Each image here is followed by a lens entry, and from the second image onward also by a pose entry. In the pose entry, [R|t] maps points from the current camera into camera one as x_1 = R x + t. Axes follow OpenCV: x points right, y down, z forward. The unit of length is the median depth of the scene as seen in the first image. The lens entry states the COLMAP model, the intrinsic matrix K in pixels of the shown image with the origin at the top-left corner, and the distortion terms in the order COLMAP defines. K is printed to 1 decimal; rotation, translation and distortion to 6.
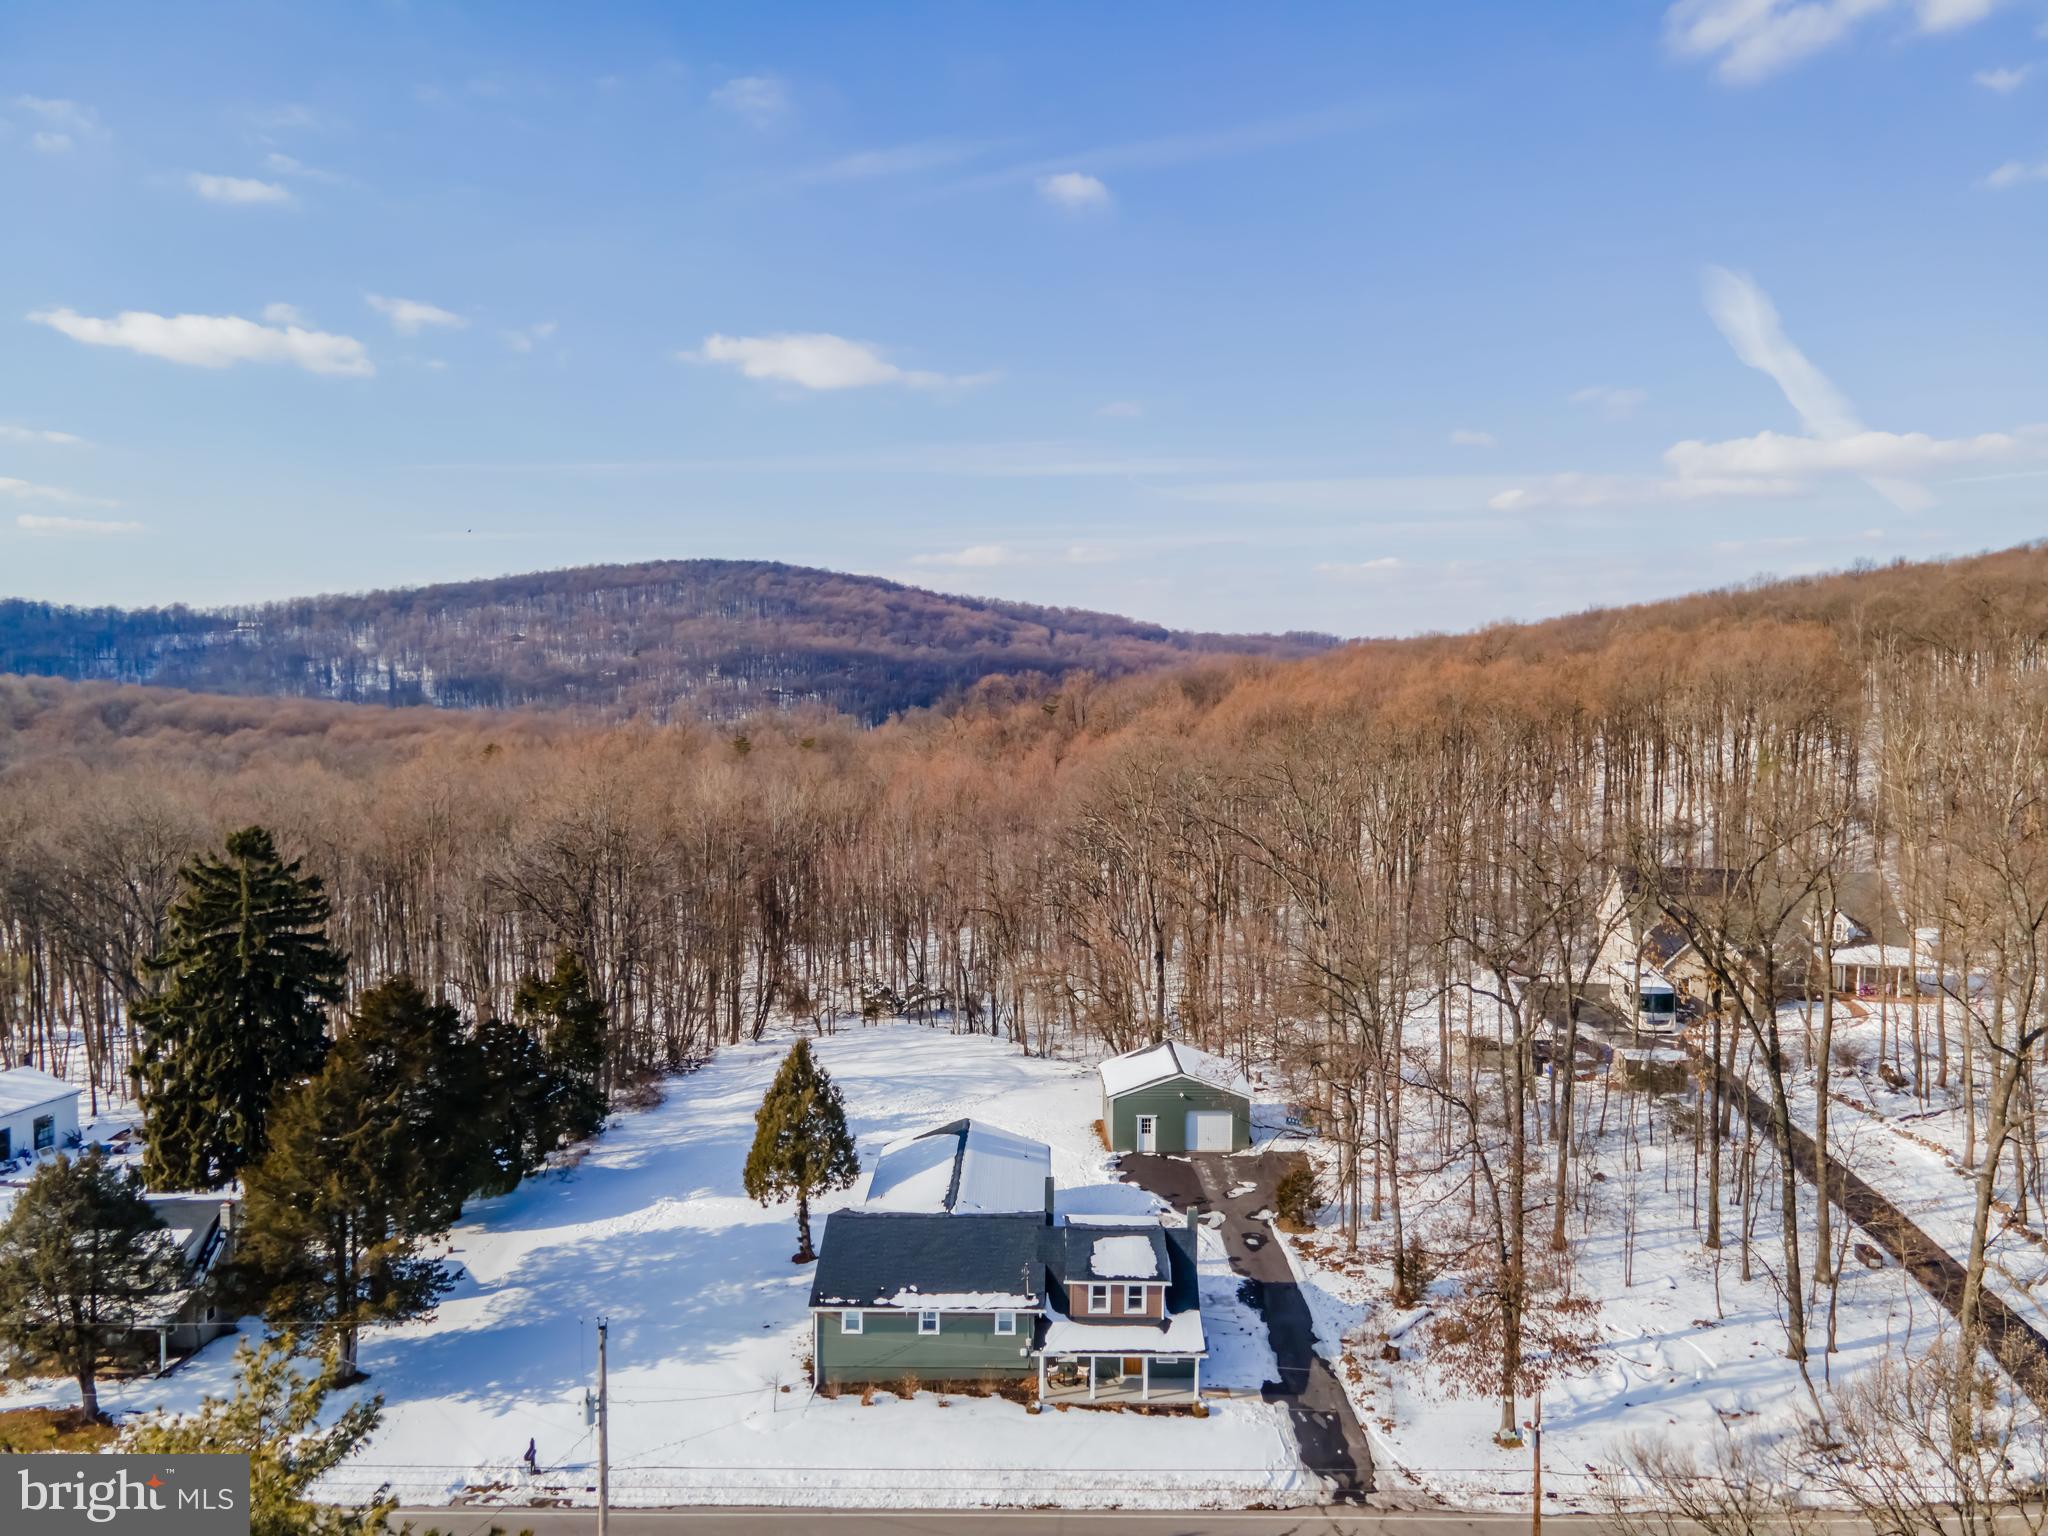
lens RADIAL K [[1497.6, 0, 1015.9], [0, 1497.6, 708.1], [0, 0, 1]] dist [0.004330, 0.041001]
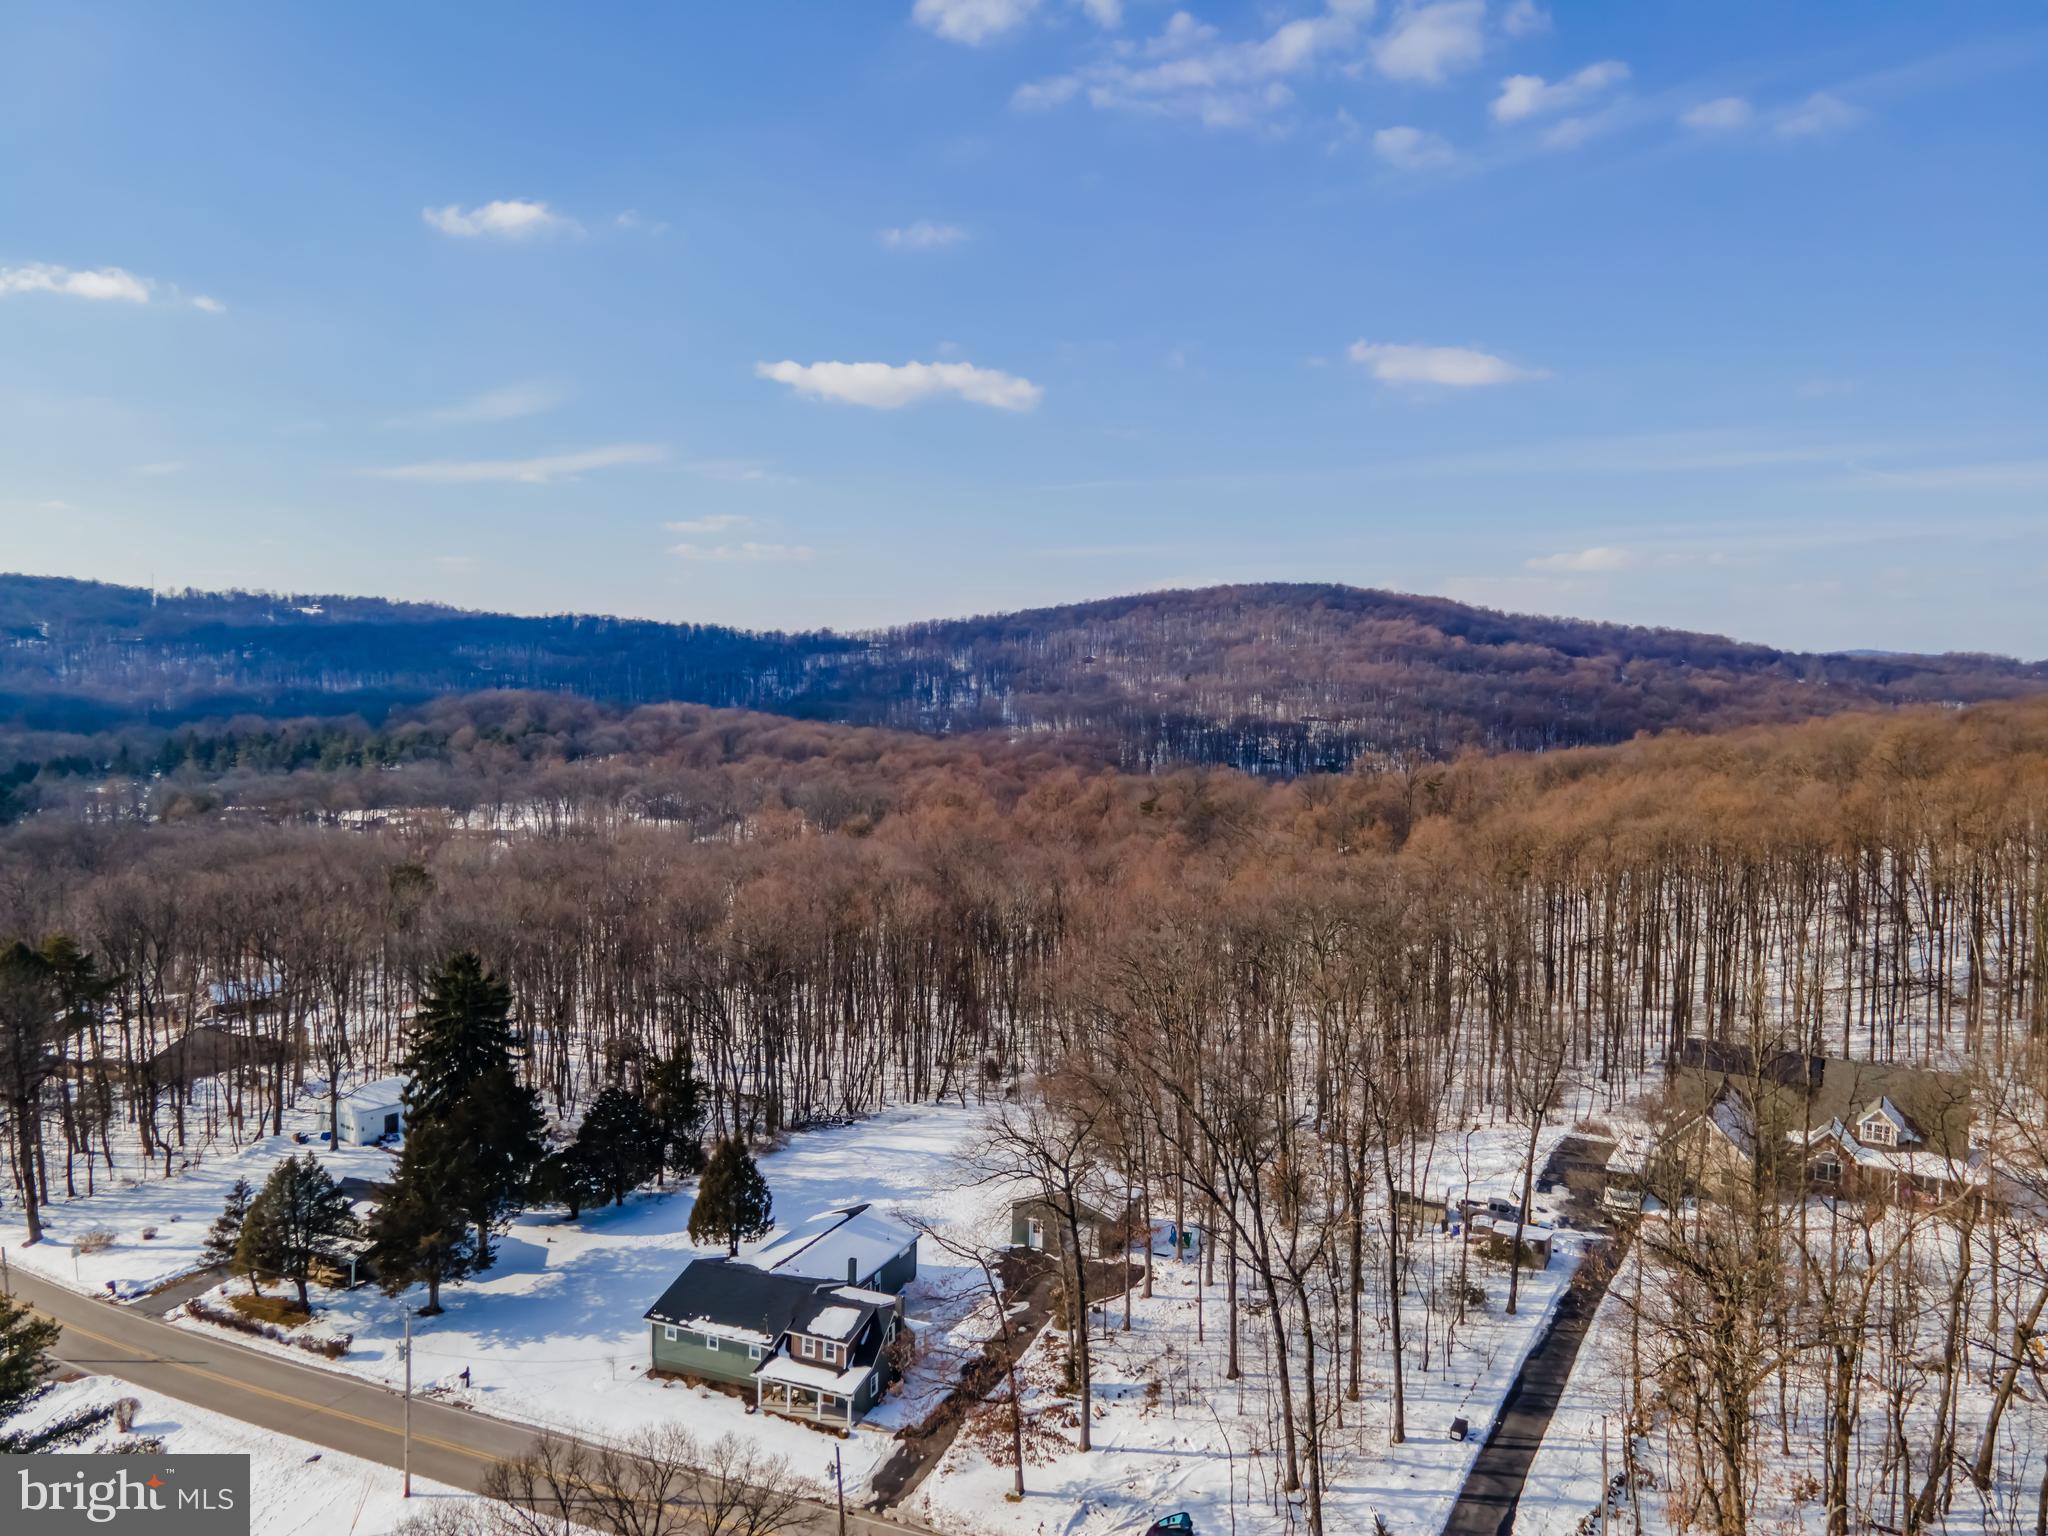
lens RADIAL K [[1484.5, 0, 1015.7], [0, 1484.5, 720.4], [0, 0, 1]] dist [0.034084, 0.003583]
pose [[0.920335, 0.023138, -0.390447, 0.805097], [-0.021093, 0.999732, 0.009524, -0.246920], [0.390563, -0.000530, 0.920576, -0.287846]]
